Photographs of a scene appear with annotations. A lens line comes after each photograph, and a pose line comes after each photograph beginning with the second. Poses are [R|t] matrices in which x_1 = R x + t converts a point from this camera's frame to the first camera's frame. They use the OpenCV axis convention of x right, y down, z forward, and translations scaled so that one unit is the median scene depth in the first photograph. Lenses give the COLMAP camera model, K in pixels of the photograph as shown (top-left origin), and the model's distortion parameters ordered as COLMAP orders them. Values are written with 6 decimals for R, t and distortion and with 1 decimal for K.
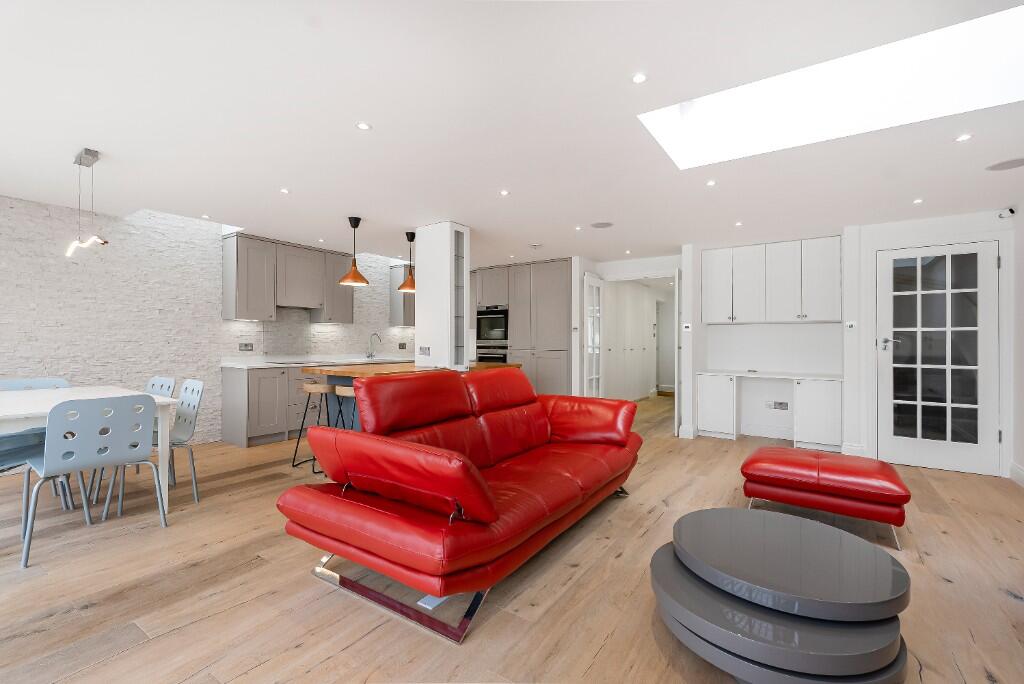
lens RADIAL K [[450.8, 0, 518.1], [0, 450.8, 337.3], [0, 0, 1]] dist [-0.000979, 0.000901]
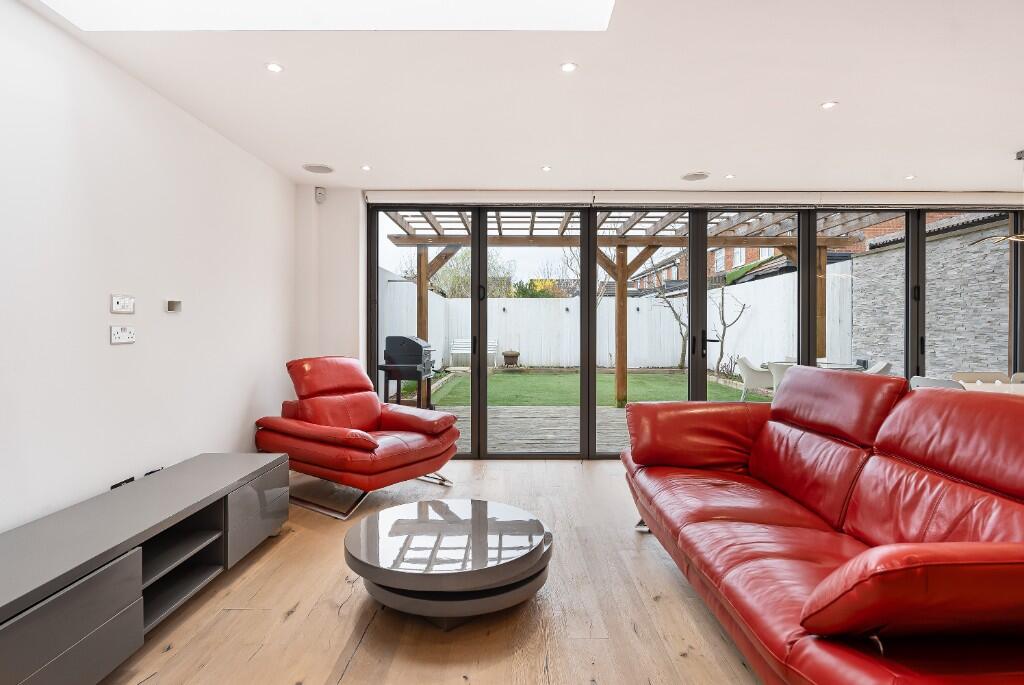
lens RADIAL K [[541.5, 0, 513.1], [0, 541.5, 333.8], [0, 0, 1]] dist [-0.003092, 0.003701]
pose [[-0.833655, -0.002432, -0.552280, 0.518283], [0.000871, 0.999983, -0.005718, 0.010740], [0.552284, -0.005248, -0.833639, 0.968872]]
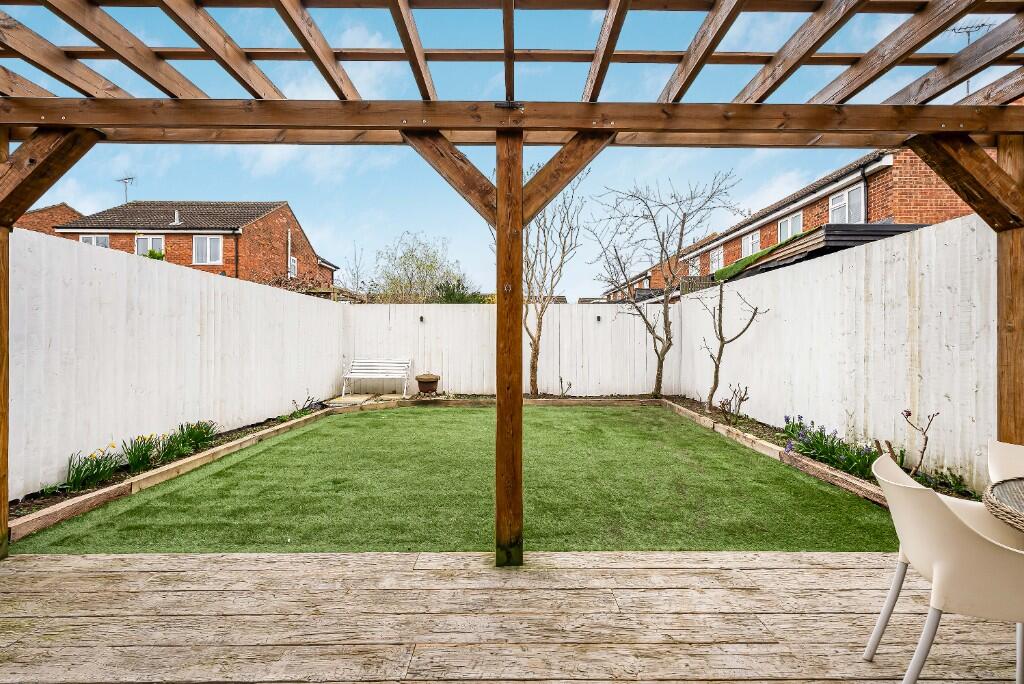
lens RADIAL K [[450.8, 0, 521.7], [0, 450.8, 340.4], [0, 0, 1]] dist [-0.000979, 0.000901]
pose [[-0.822679, -0.008255, -0.568447, -0.594688], [0.000674, 0.999880, -0.015496, -0.028191], [0.568506, -0.013131, -0.822574, 0.036842]]
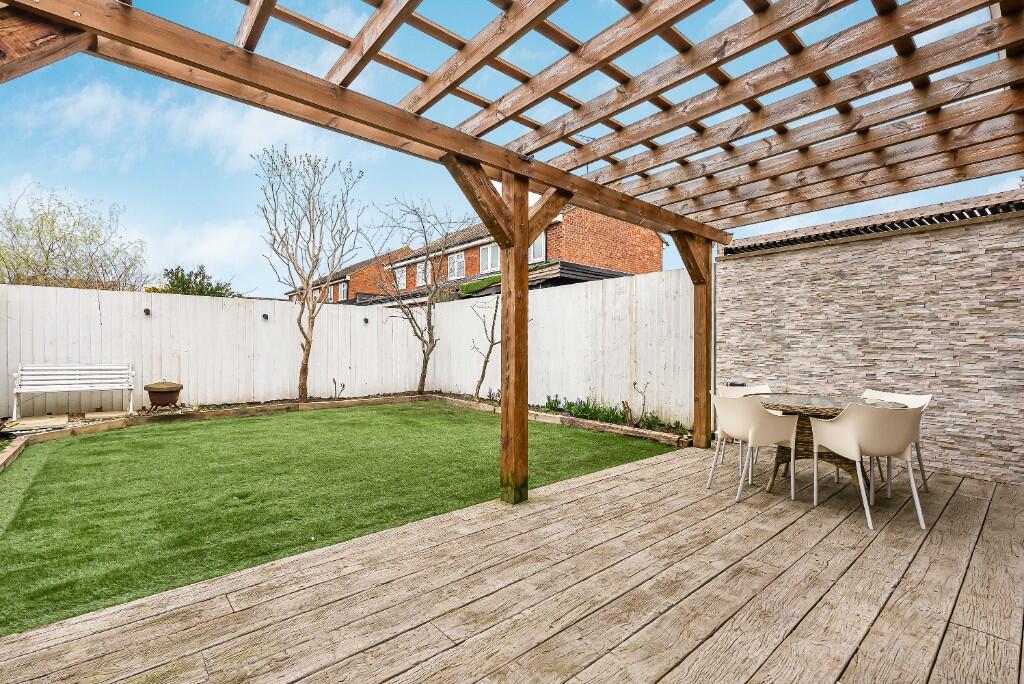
lens RADIAL K [[450.8, 0, 506.2], [0, 450.8, 352.6], [0, 0, 1]] dist [-0.000979, 0.000901]
pose [[-0.269039, 0.003702, -0.963122, -0.125114], [0.007996, 0.999967, 0.001610, -0.005623], [0.963096, -0.007268, -0.269060, -0.287026]]
